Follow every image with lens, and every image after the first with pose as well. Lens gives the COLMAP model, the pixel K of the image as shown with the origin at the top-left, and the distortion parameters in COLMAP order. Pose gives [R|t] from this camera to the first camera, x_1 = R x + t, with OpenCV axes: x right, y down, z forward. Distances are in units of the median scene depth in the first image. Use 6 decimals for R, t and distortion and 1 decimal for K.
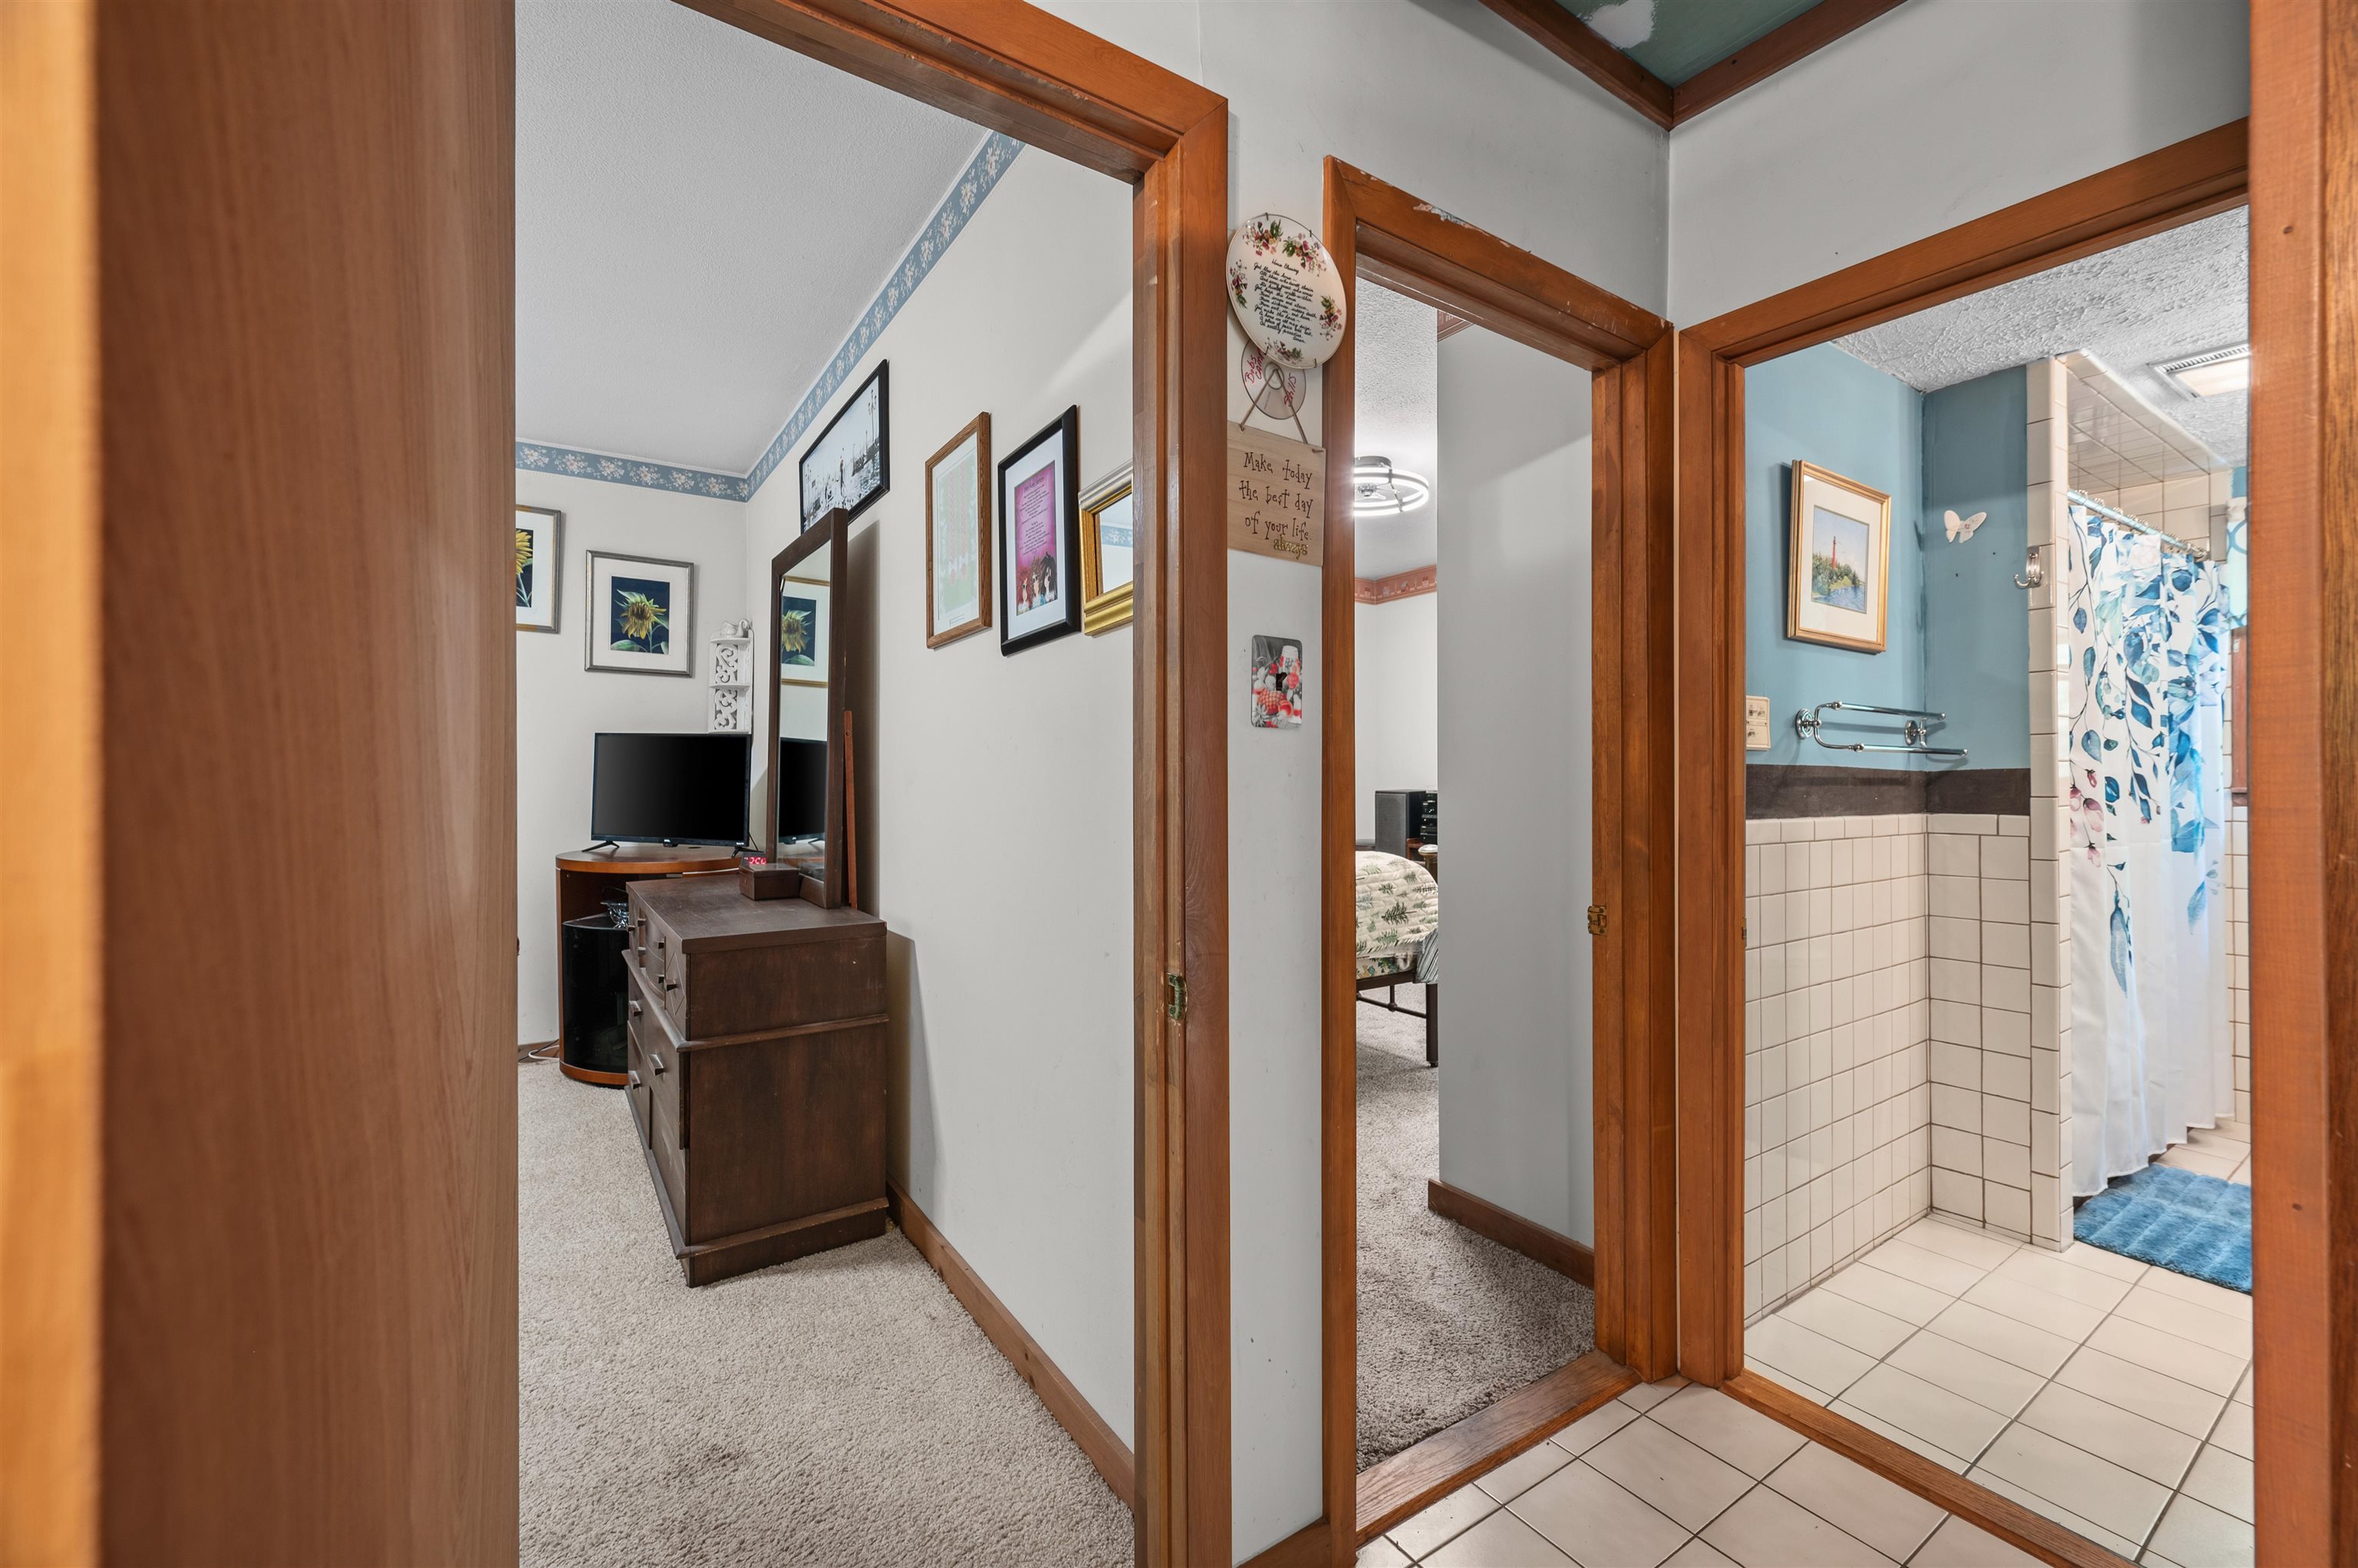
lens RADIAL K [[949.4, 0, 1158.9], [0, 949.4, 771.4], [0, 0, 1]] dist [-0.002185, -0.000022]
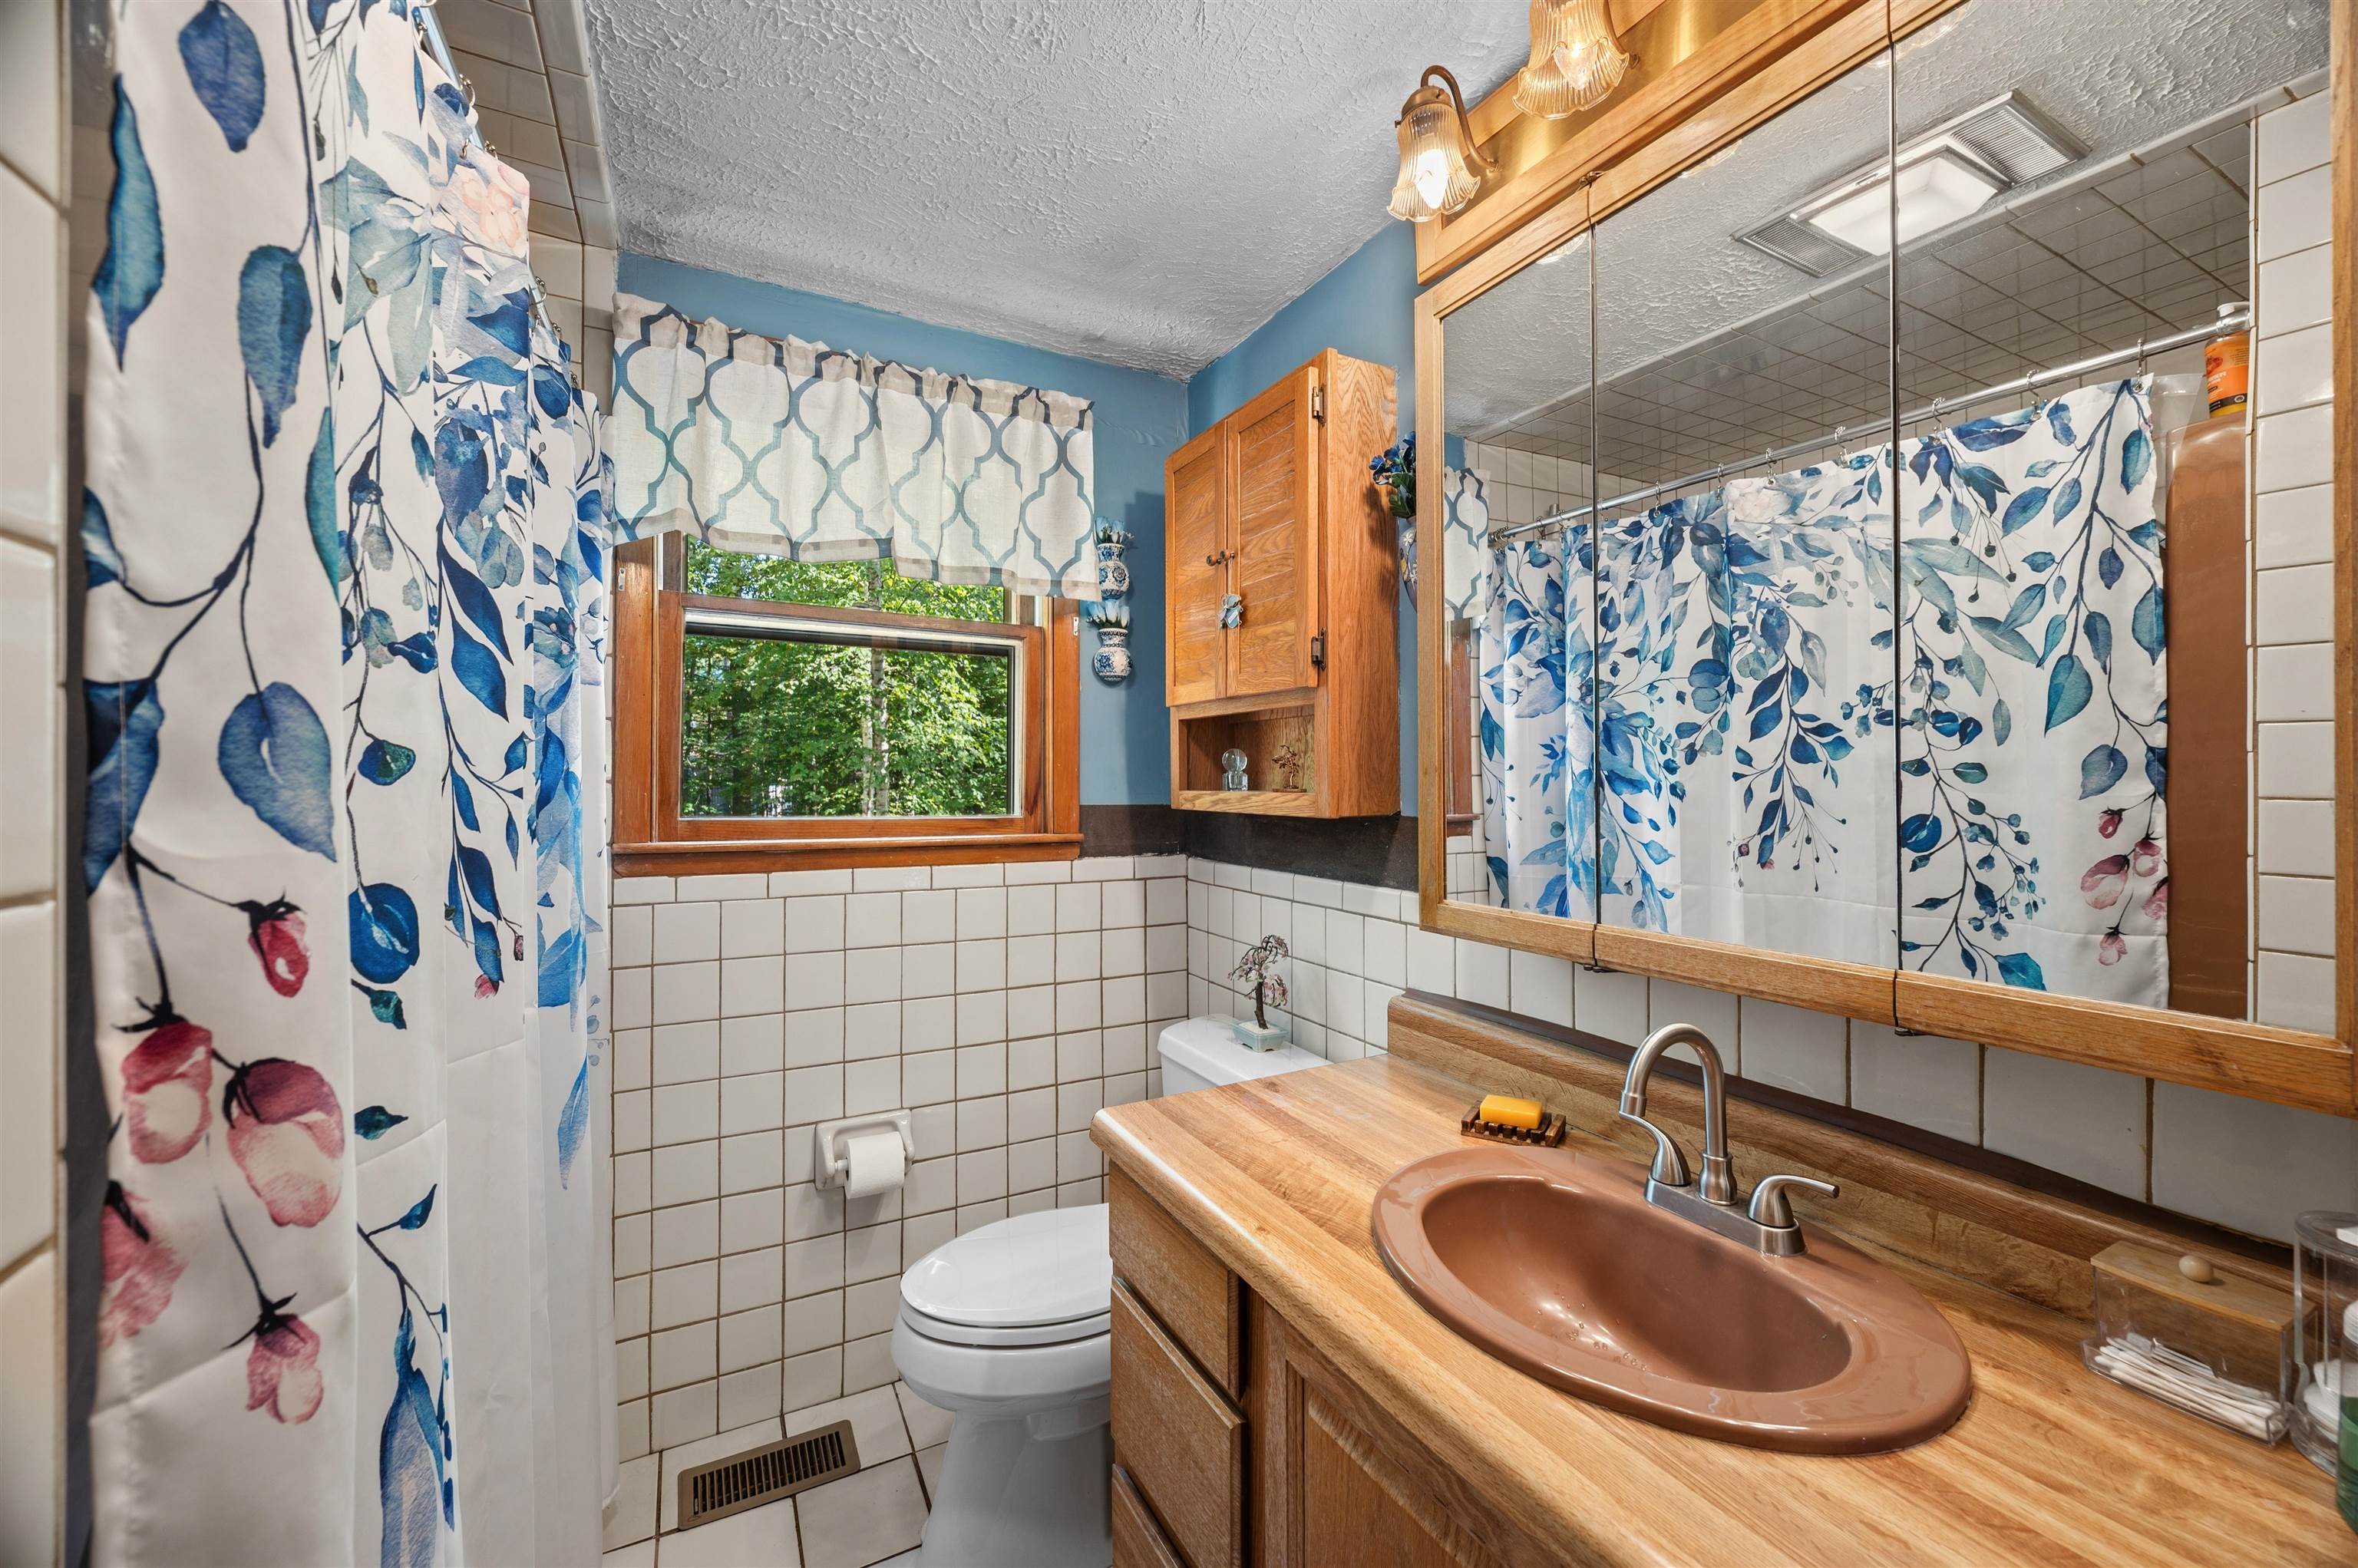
lens RADIAL K [[949.4, 0, 1194.0], [0, 949.4, 784.7], [0, 0, 1]] dist [-0.002185, -0.000022]
pose [[0.099025, -0.002190, 0.995083, 0.724189], [-0.008408, 0.999960, 0.003038, -0.023917], [-0.995049, -0.008668, 0.099003, 0.710827]]
